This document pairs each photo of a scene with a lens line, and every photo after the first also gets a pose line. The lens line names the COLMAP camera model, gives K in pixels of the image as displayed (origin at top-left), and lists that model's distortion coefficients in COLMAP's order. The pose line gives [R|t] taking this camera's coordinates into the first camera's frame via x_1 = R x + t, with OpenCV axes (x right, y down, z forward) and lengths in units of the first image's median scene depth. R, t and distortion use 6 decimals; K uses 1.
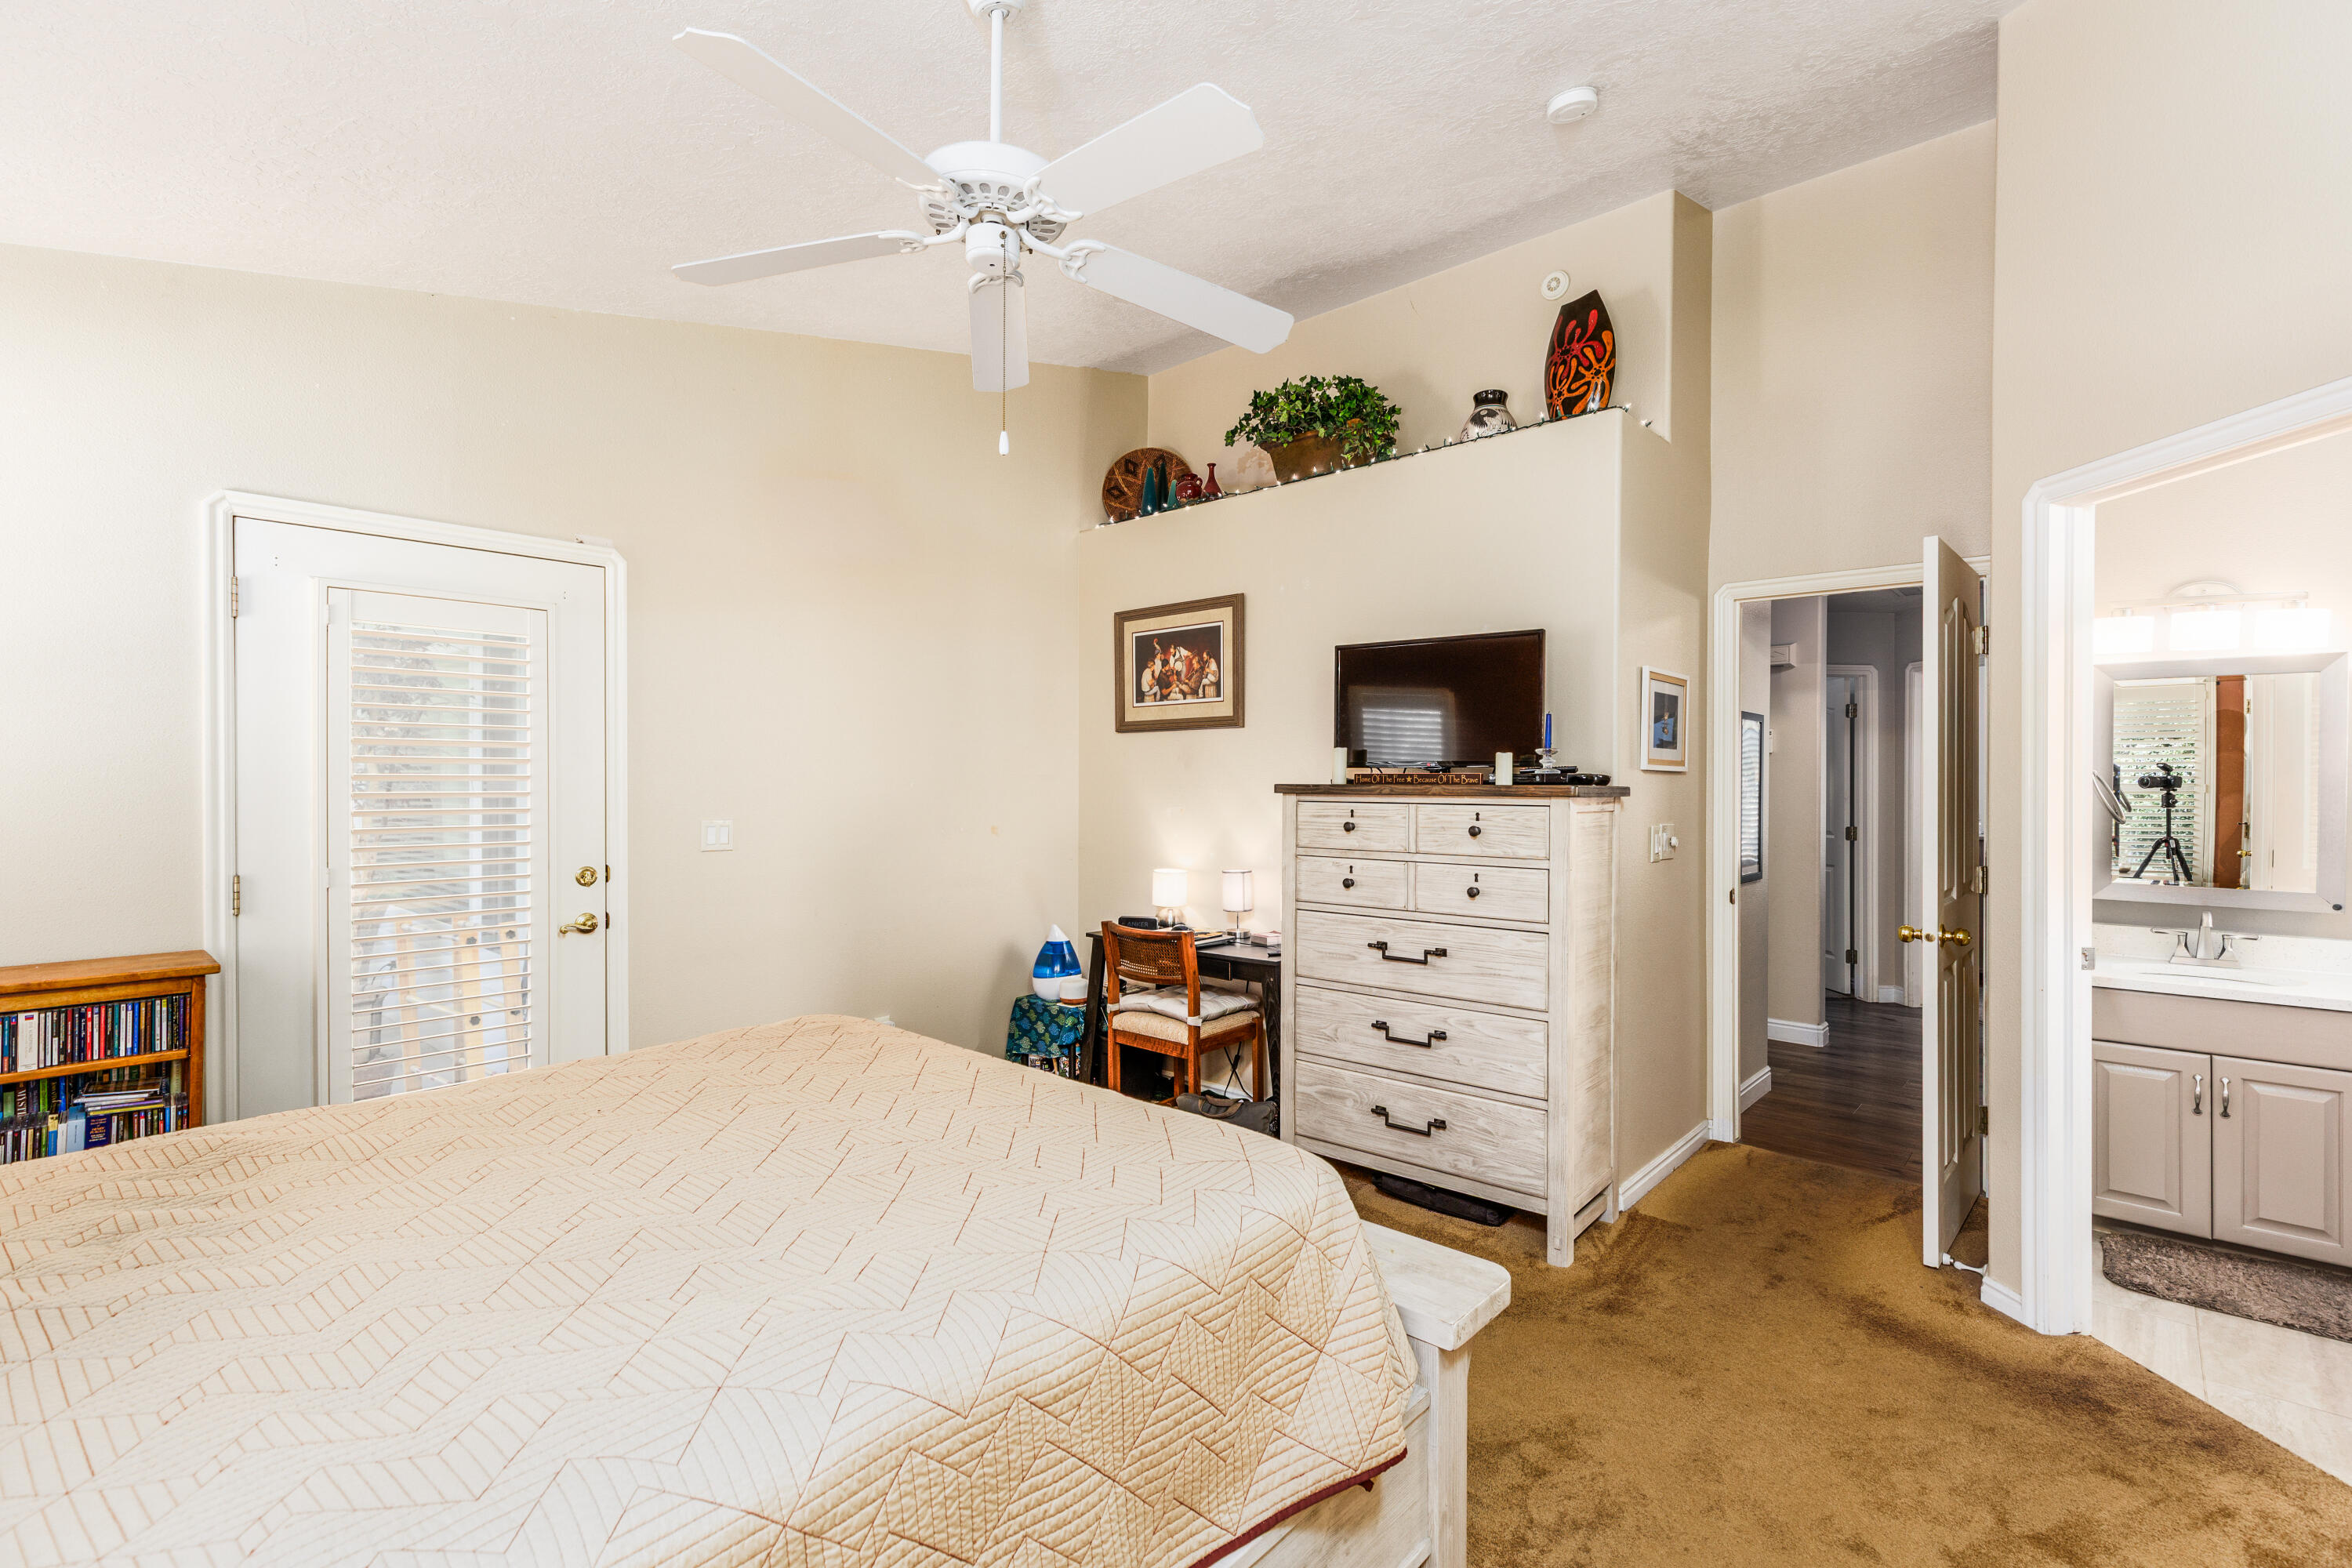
lens RADIAL K [[1087.2, 0, 1181.0], [0, 1087.2, 779.7], [0, 0, 1]] dist [0.000319, -0.000155]
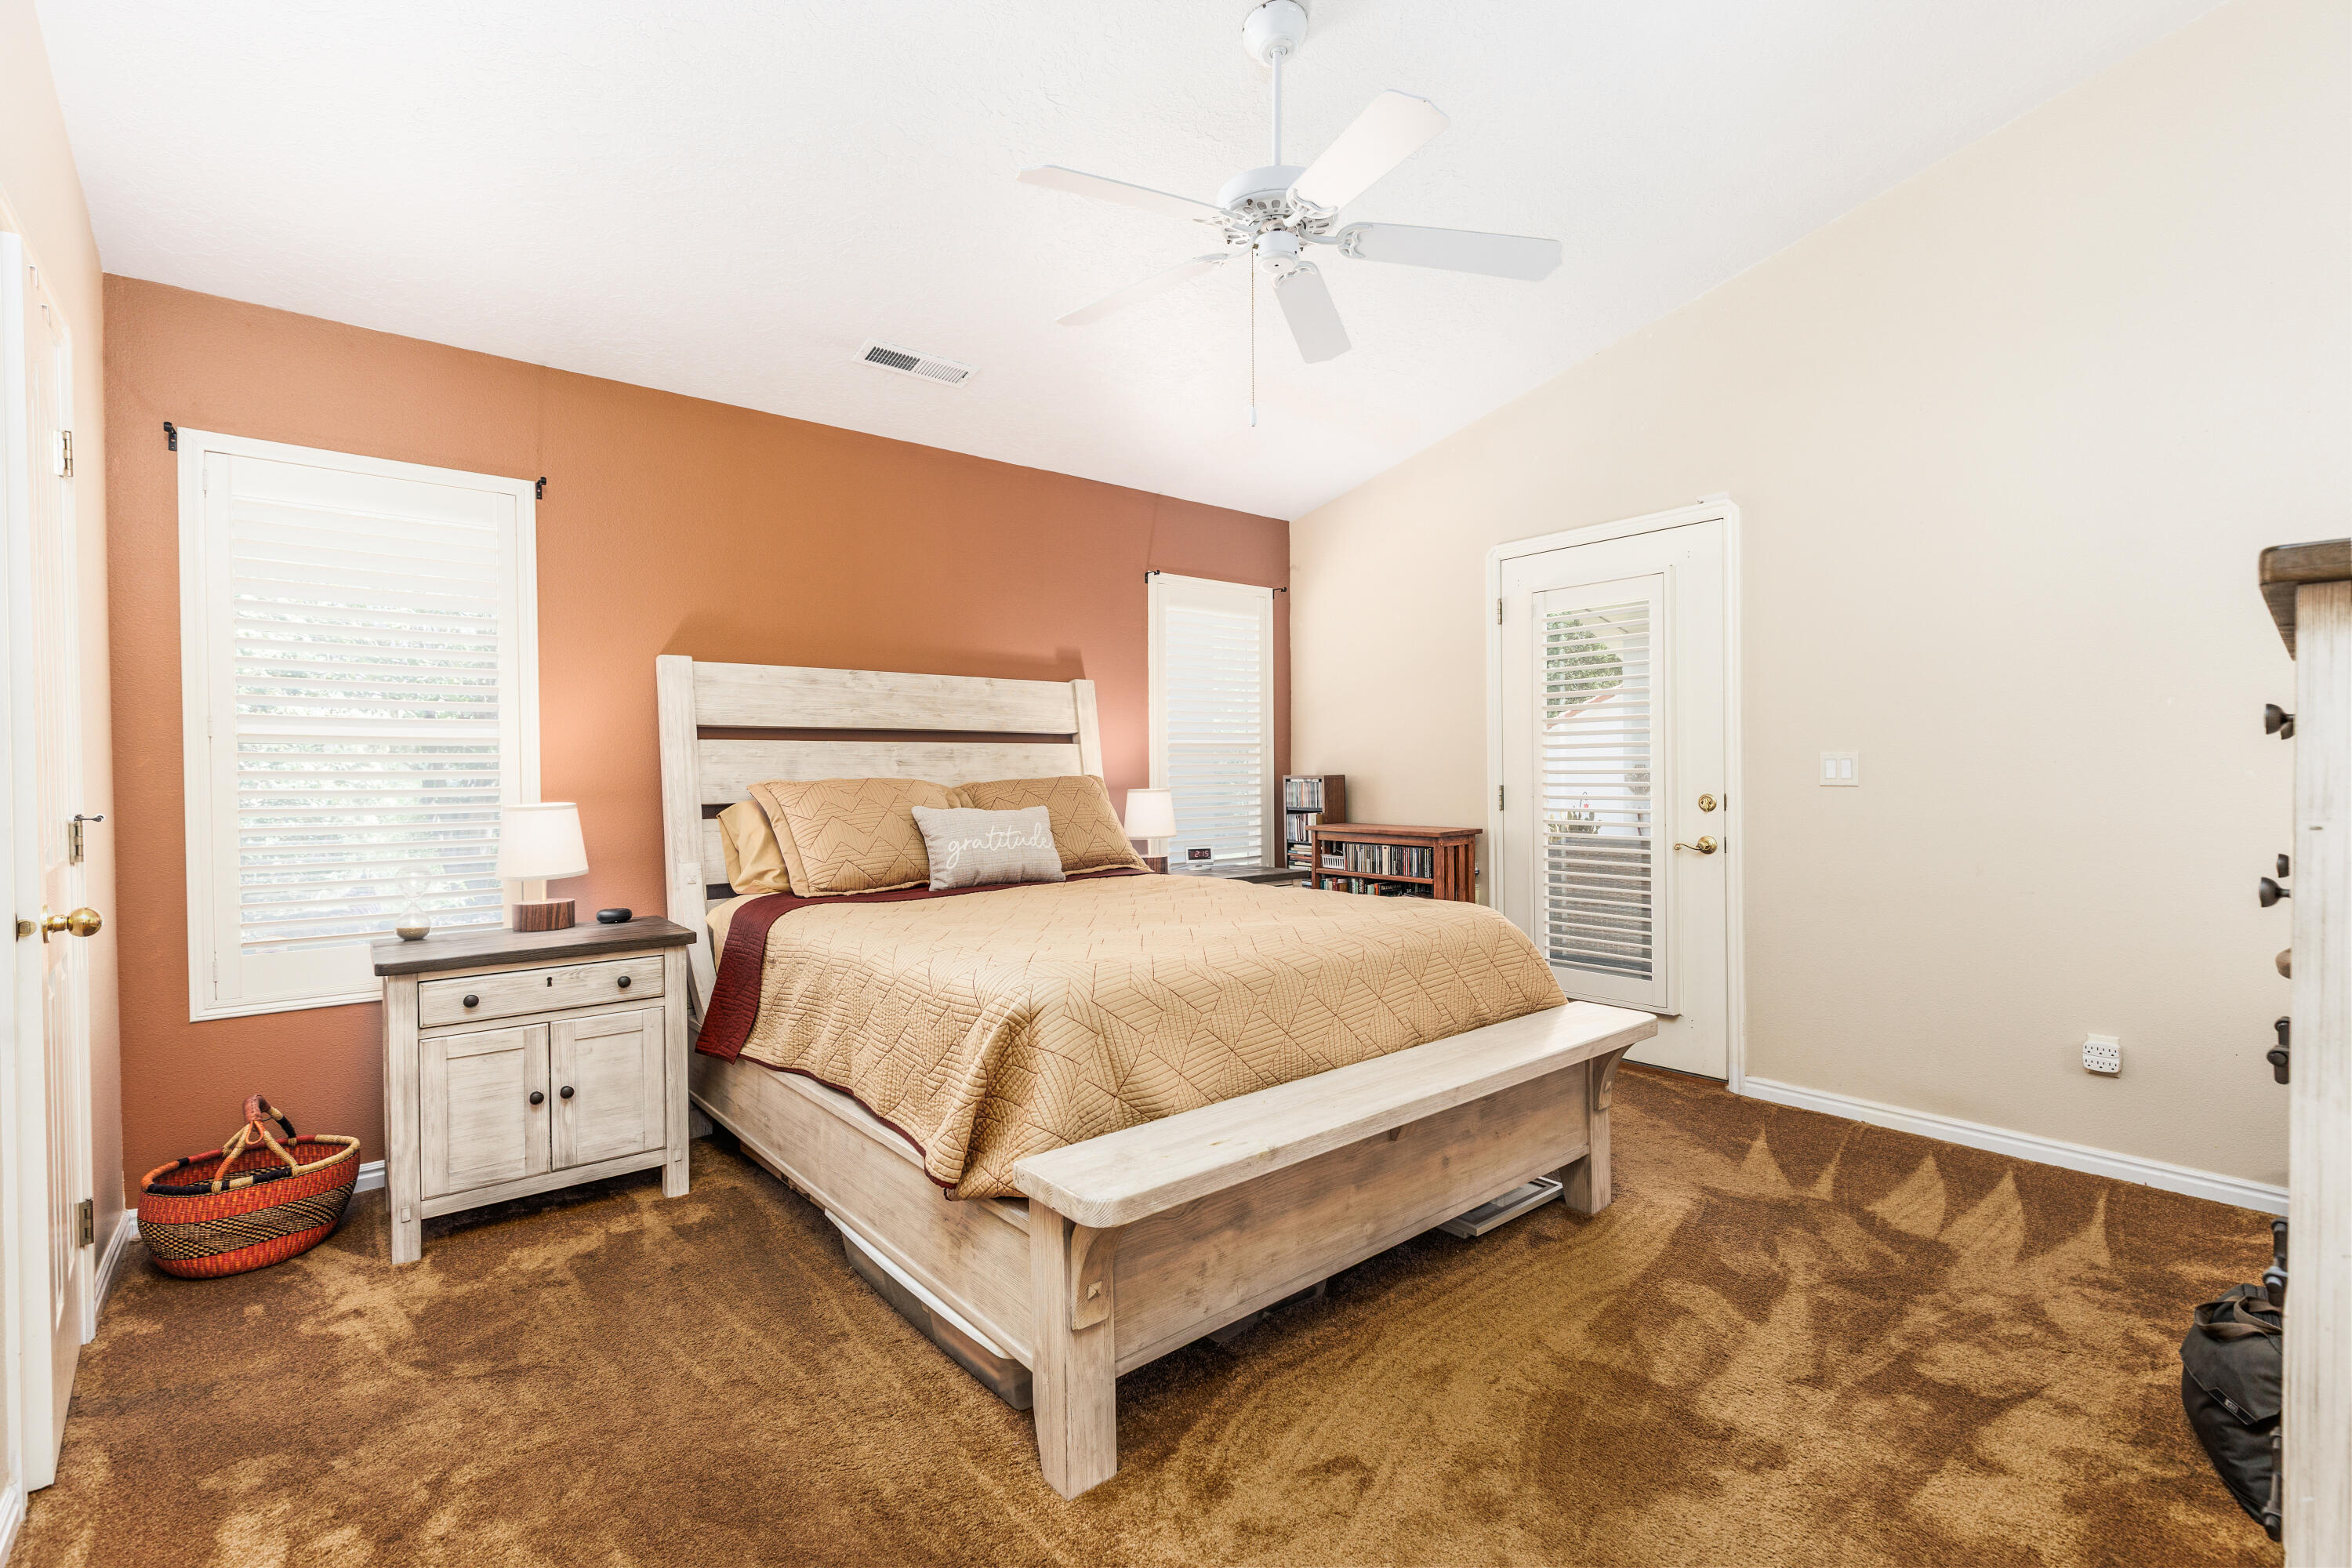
lens RADIAL K [[1053.4, 0, 1179.9], [0, 1053.4, 782.0], [0, 0, 1]] dist [0.011584, -0.002934]
pose [[-0.163774, 0.009435, -0.986453, 0.834843], [0.007670, 0.999936, 0.008291, 0.075498], [0.986468, -0.006209, -0.163835, 0.888228]]
